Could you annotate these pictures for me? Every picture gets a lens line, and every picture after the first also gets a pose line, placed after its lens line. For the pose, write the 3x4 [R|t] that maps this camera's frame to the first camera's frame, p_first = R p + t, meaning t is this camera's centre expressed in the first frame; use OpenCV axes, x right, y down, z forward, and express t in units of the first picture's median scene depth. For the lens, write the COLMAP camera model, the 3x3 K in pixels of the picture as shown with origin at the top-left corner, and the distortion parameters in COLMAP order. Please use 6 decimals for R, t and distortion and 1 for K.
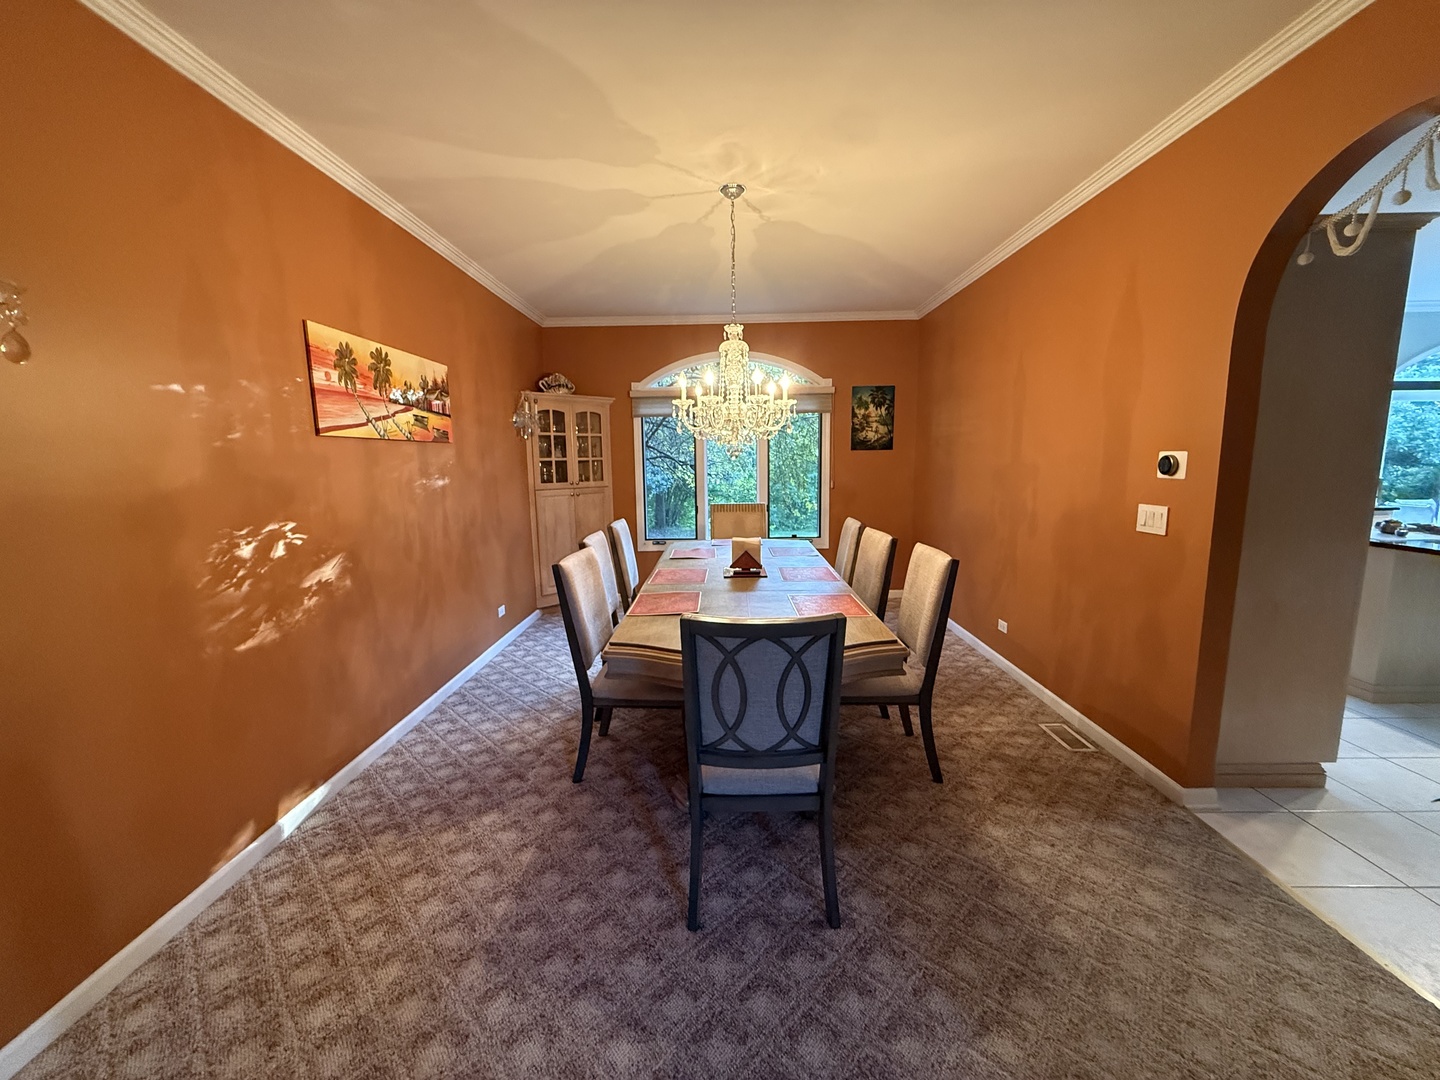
lens RADIAL K [[573.6, 0, 720.0], [0, 573.6, 540.0], [0, 0, 1]] dist [-0.003578, 0.000379]
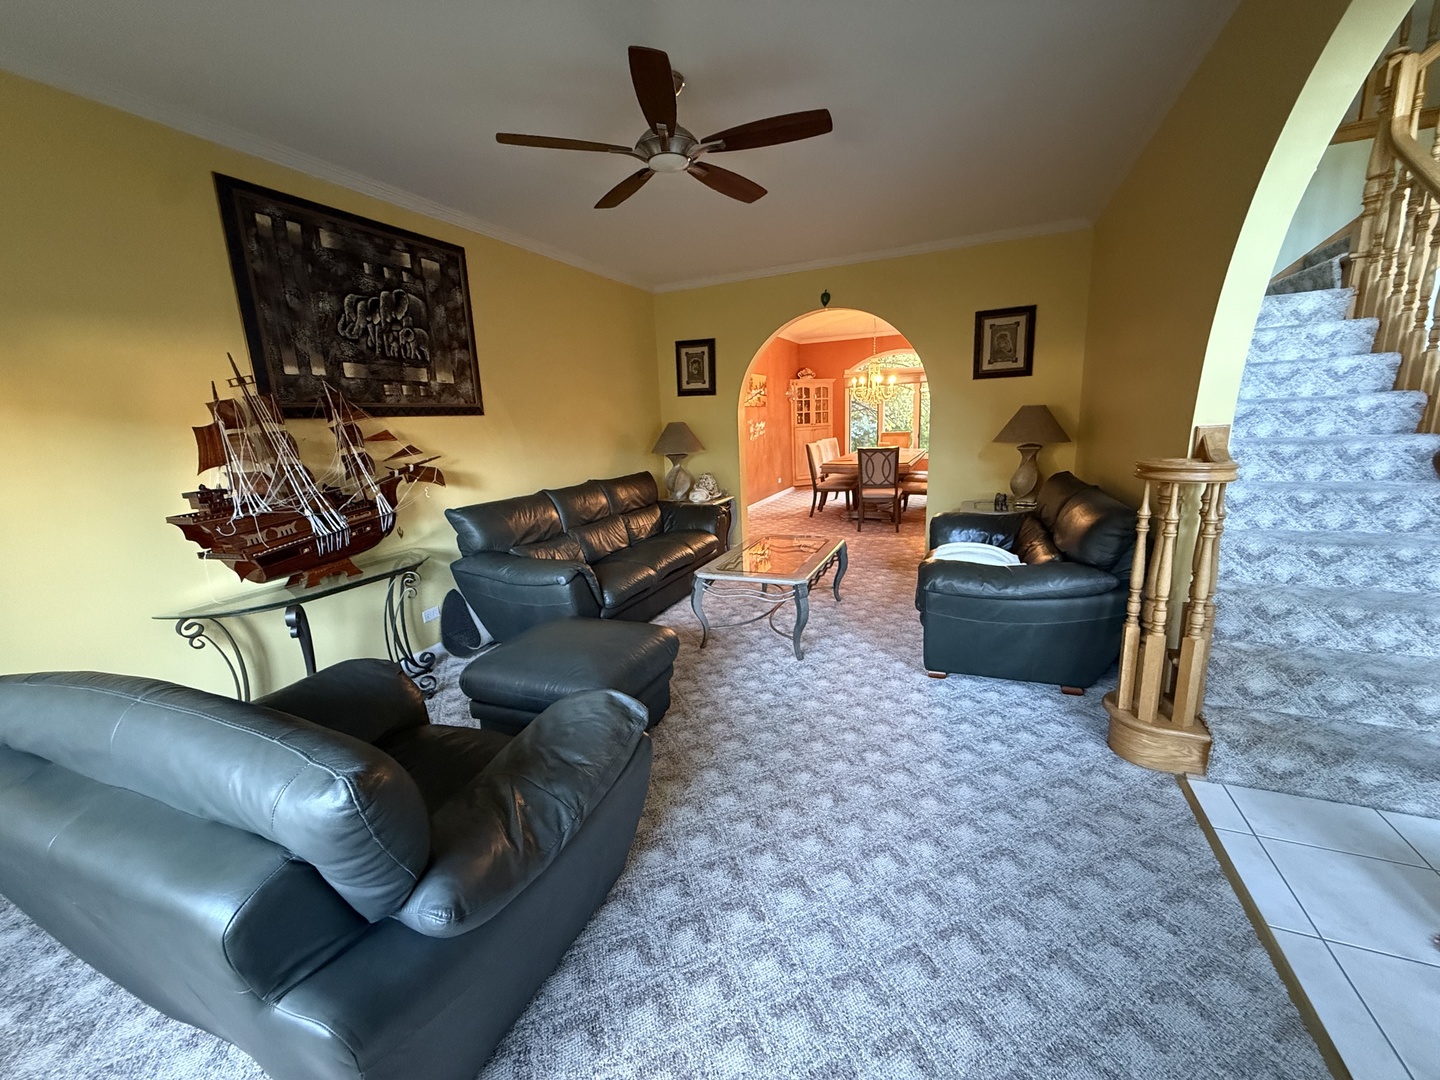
lens RADIAL K [[573.6, 0, 720.0], [0, 573.6, 540.0], [0, 0, 1]] dist [-0.003578, 0.000379]
pose [[0.939360, 0.039418, -0.340660, 0.137712], [-0.014124, 0.996976, 0.076414, 0.158777], [0.342642, -0.066969, 0.937076, -1.026258]]
